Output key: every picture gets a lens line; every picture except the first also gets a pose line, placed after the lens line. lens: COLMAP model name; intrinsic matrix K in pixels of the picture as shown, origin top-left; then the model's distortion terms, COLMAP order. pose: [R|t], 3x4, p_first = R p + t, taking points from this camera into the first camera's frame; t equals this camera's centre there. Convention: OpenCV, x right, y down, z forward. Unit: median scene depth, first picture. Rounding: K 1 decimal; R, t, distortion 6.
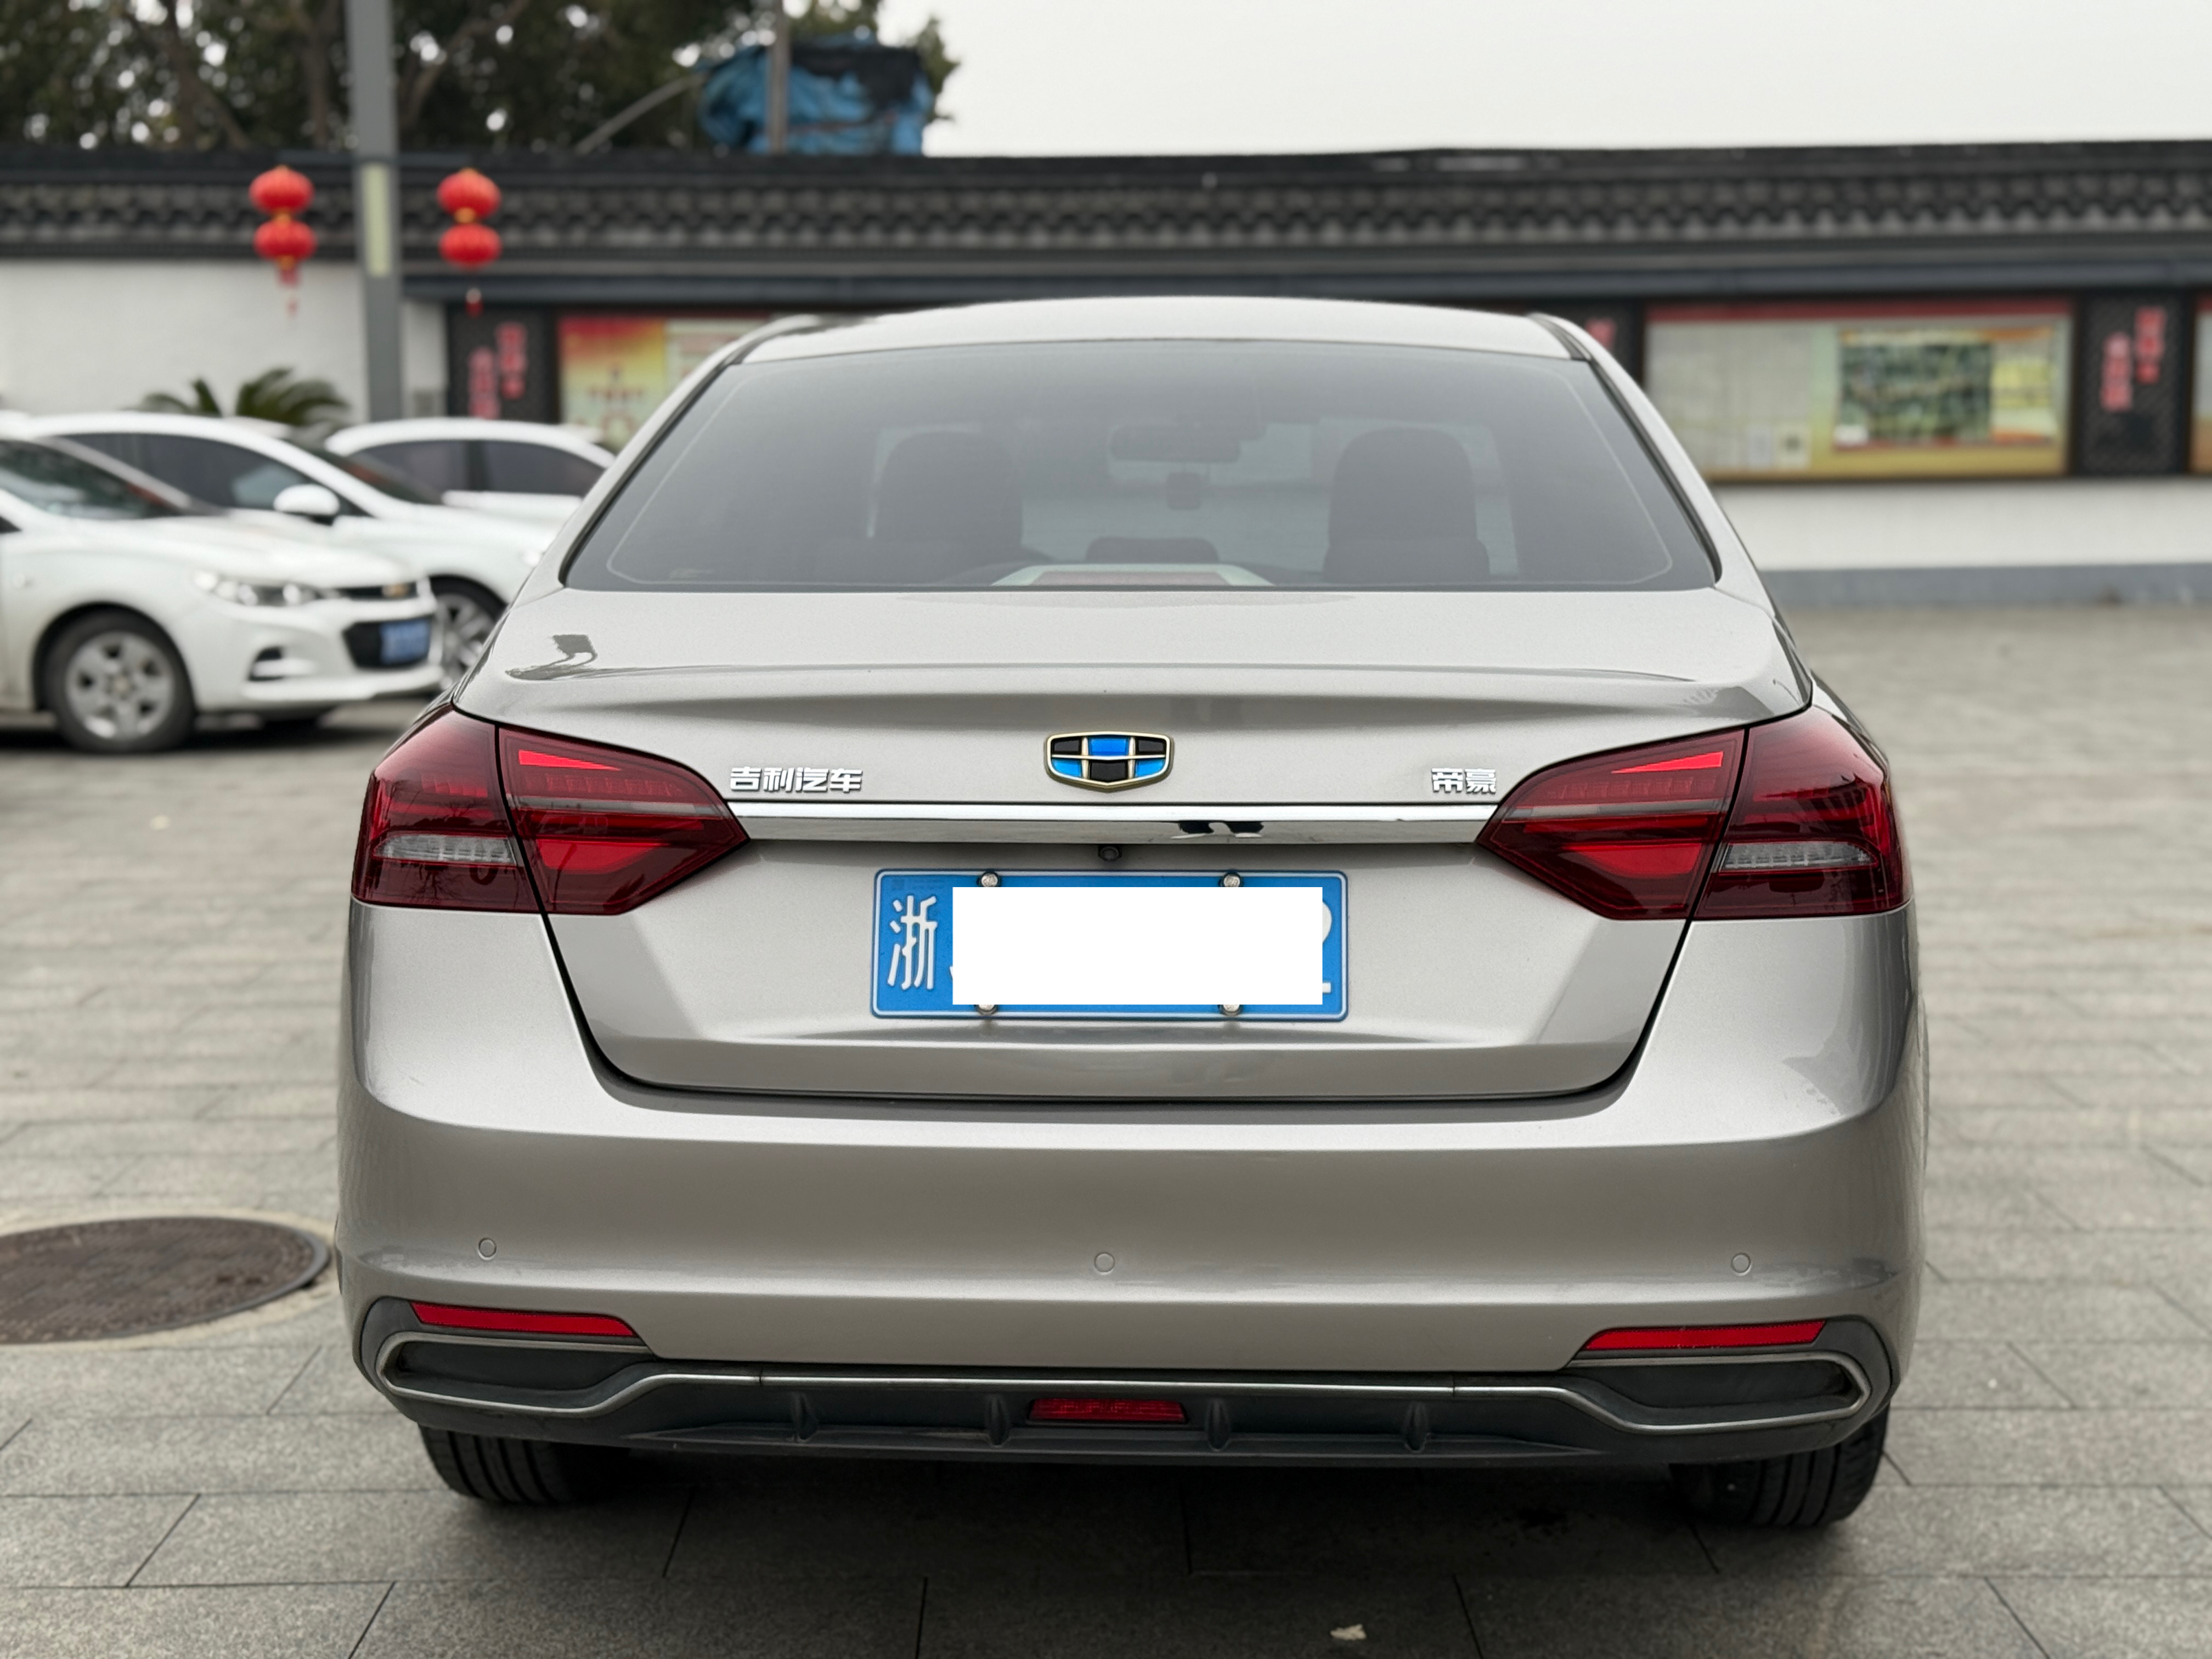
lens RADIAL K [[3094.8, 0, 1112.8], [0, 3094.8, 838.9], [0, 0, 1]] dist [0.114881, 0.000000]
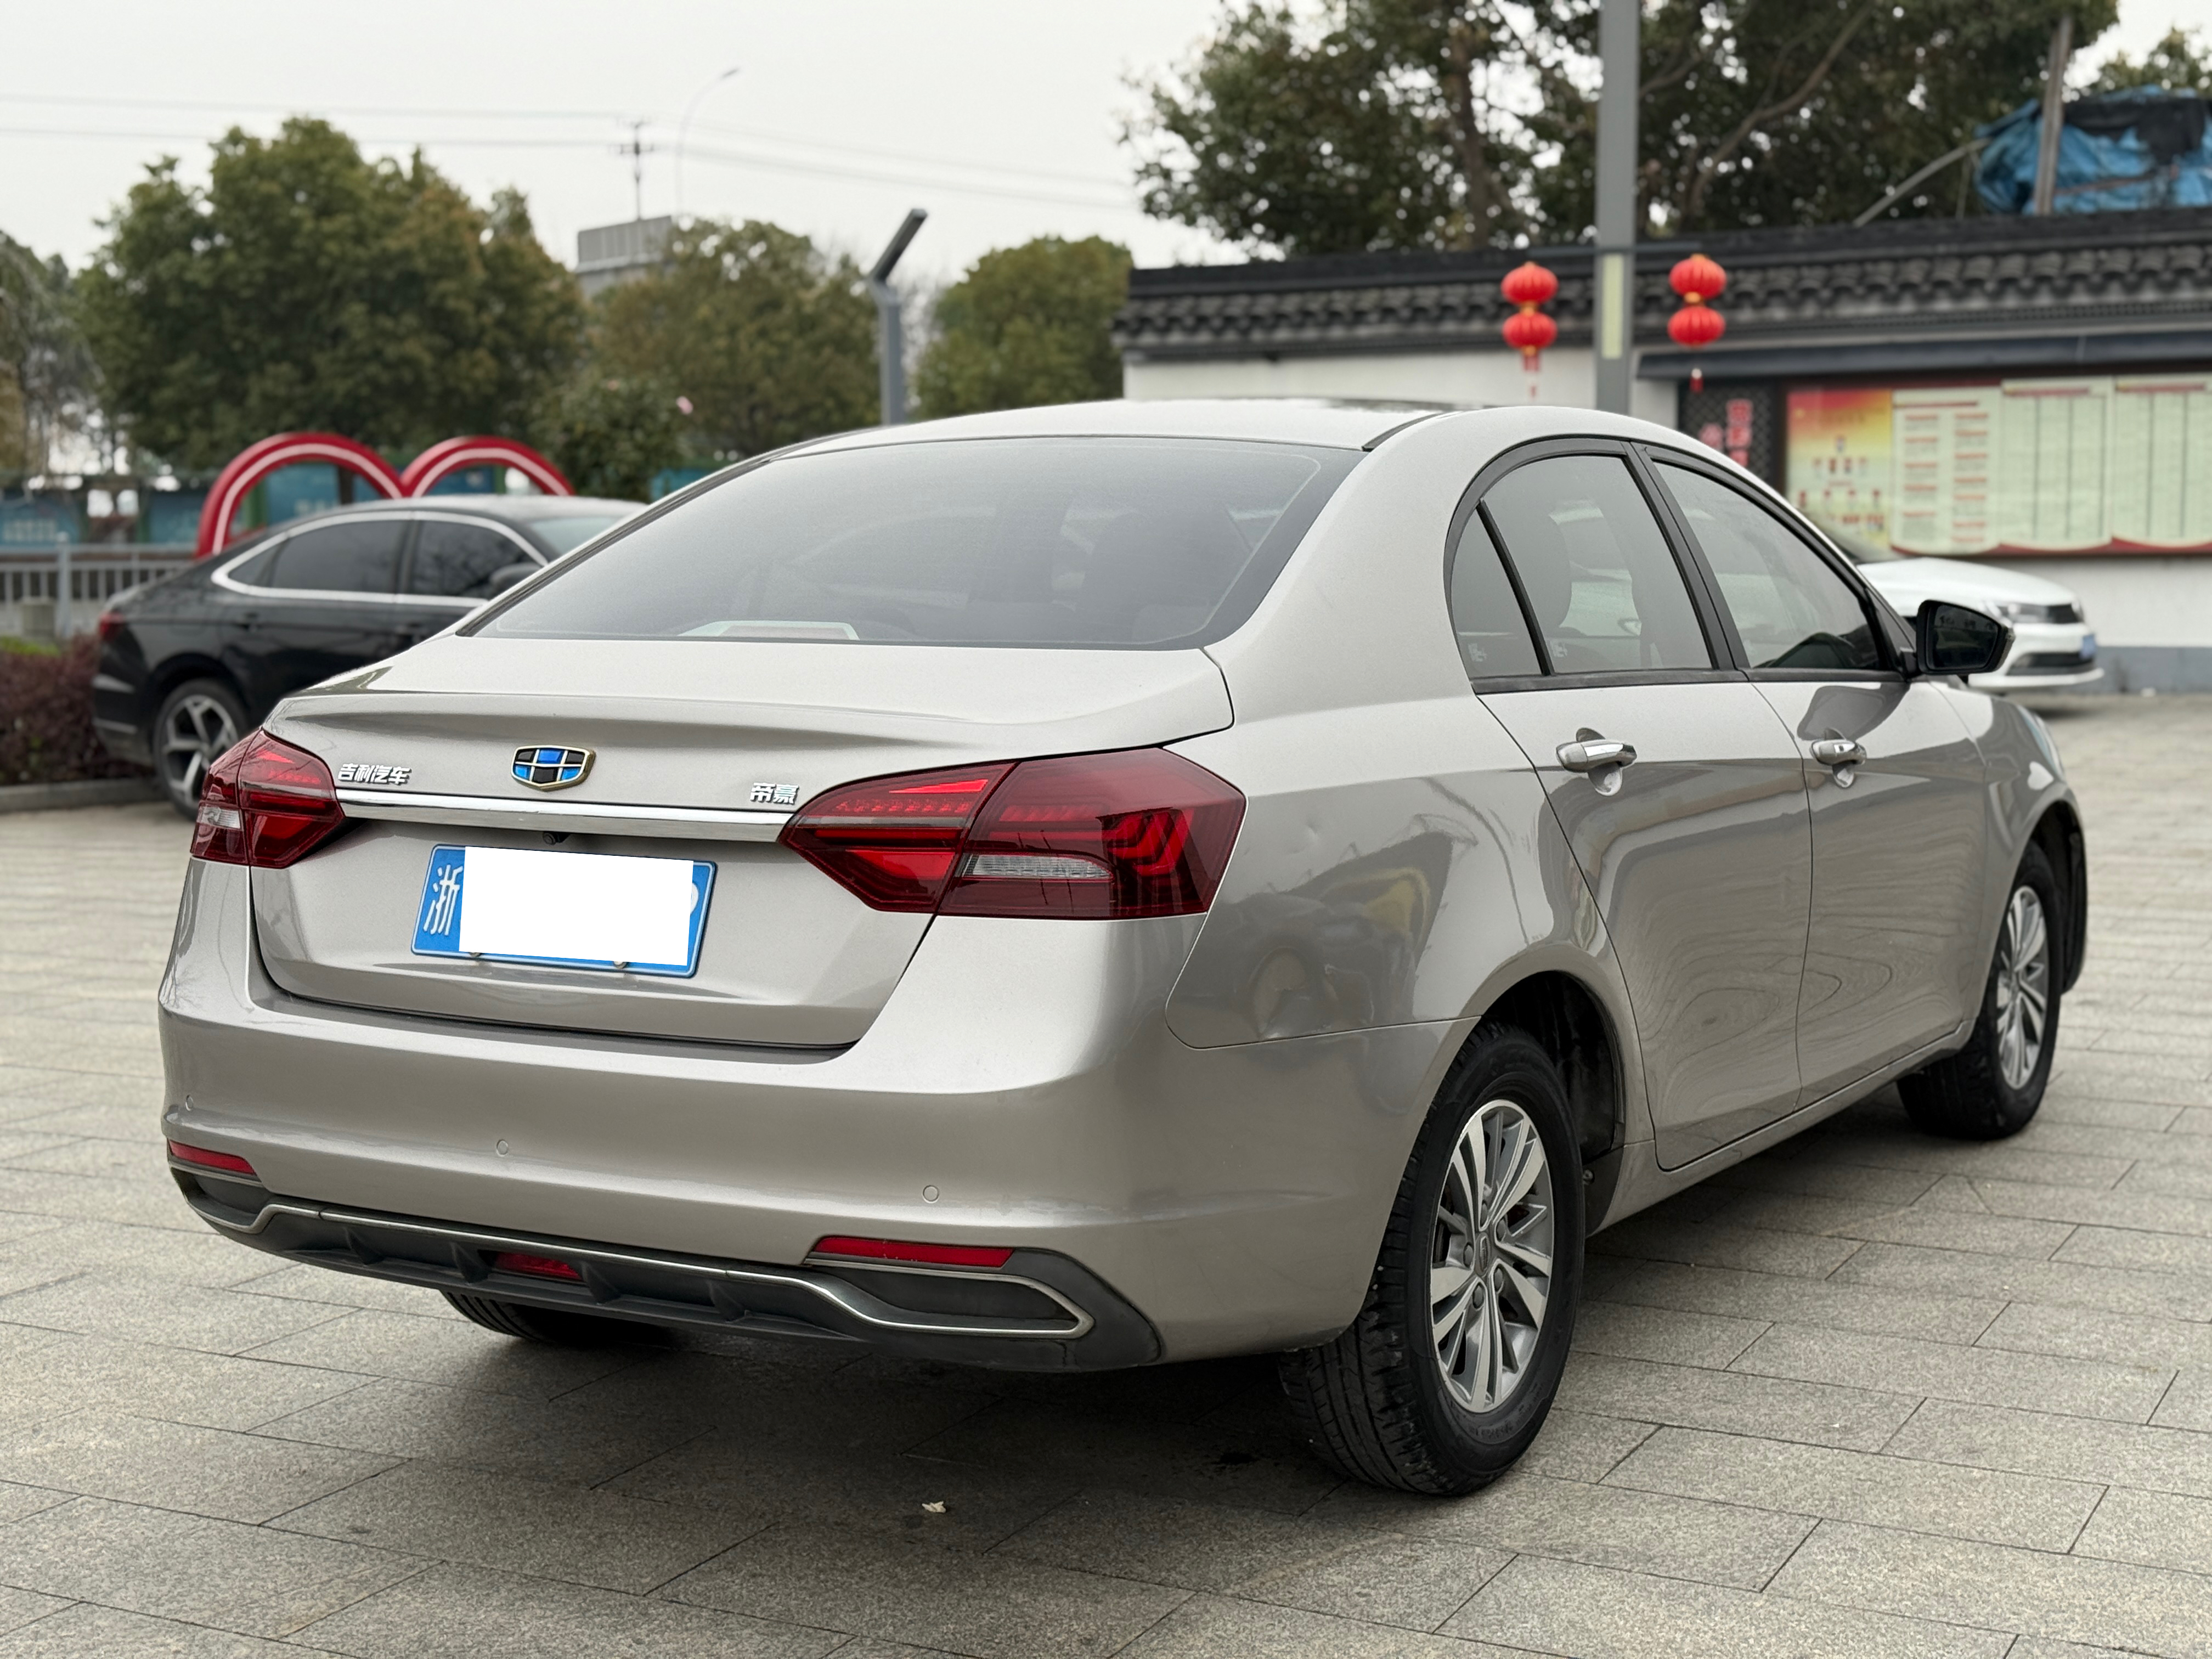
lens RADIAL K [[3094.8, 0, 1103.9], [0, 3094.8, 821.8], [0, 0, 1]] dist [0.114881, 0.000000]
pose [[0.883012, 0.041070, -0.467550, 0.121177], [-0.053656, 0.998467, -0.013627, 0.000431], [0.466273, 0.037120, 0.883862, -0.007869]]
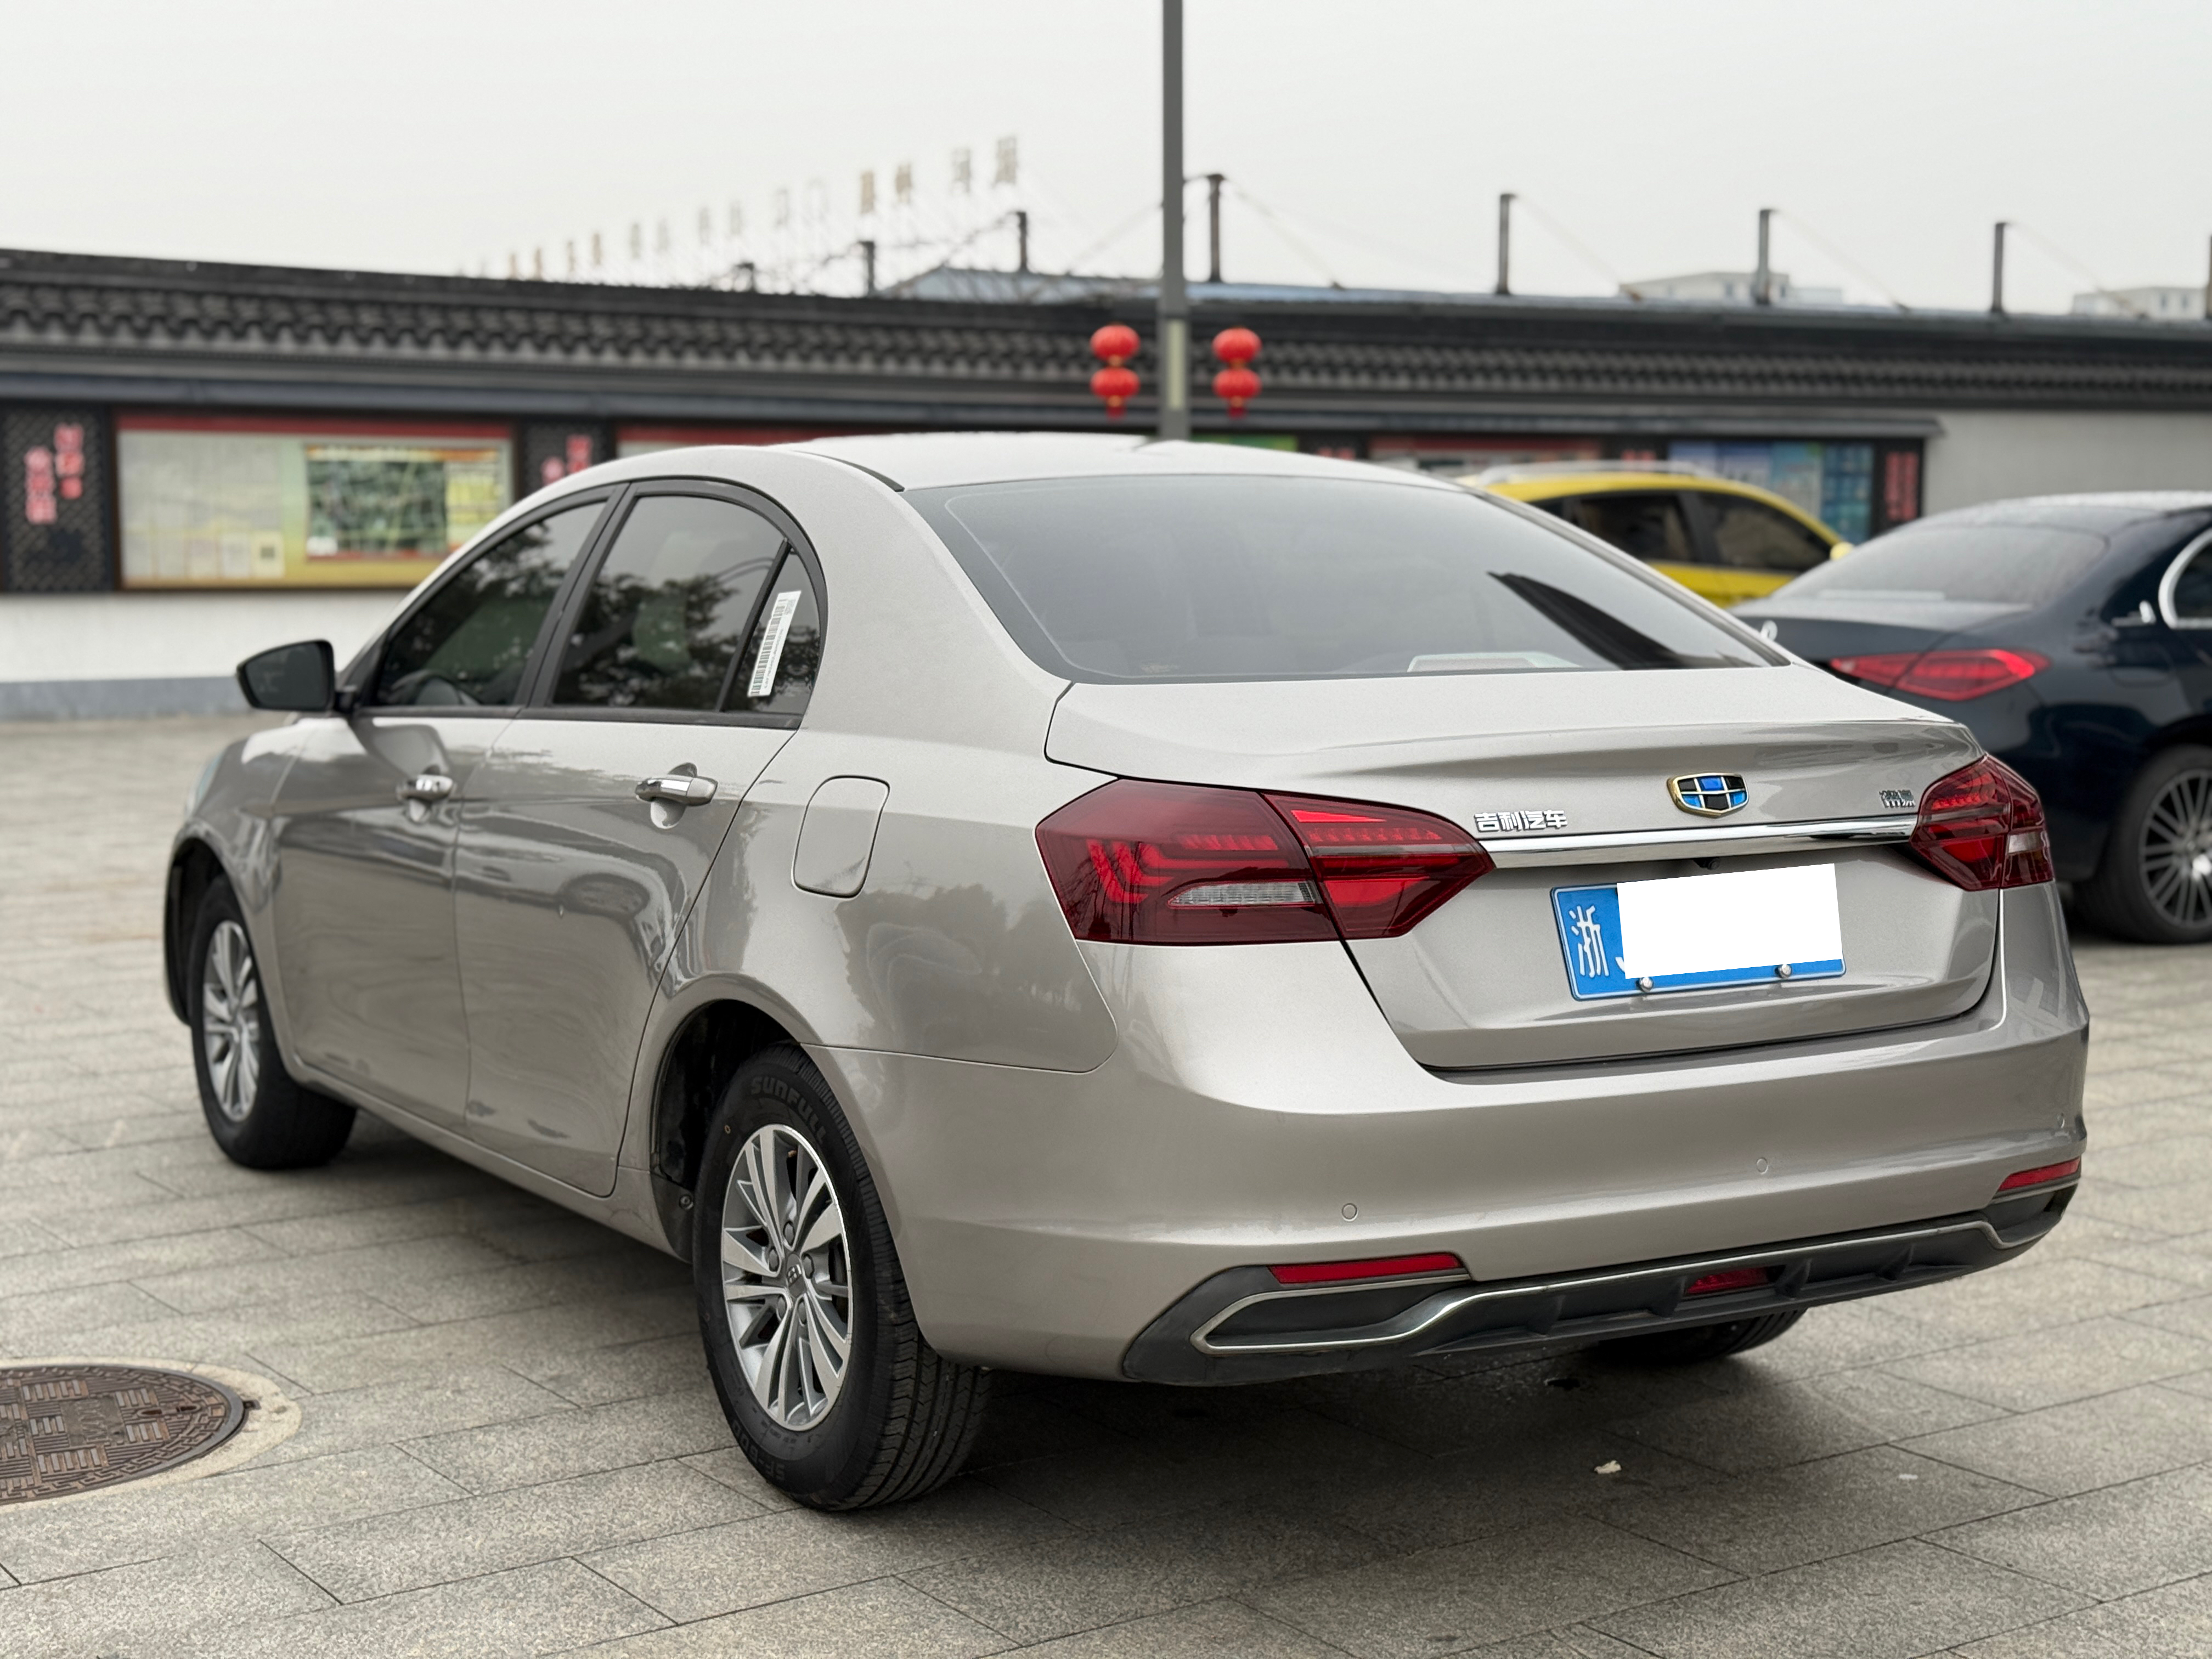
lens RADIAL K [[3094.8, 0, 1089.6], [0, 3094.8, 845.8], [0, 0, 1]] dist [0.114881, 0.000000]
pose [[0.823949, -0.050724, 0.564389, -0.145114], [0.068891, 0.997564, -0.010918, -0.001031], [-0.562461, 0.047877, 0.825436, 0.005853]]
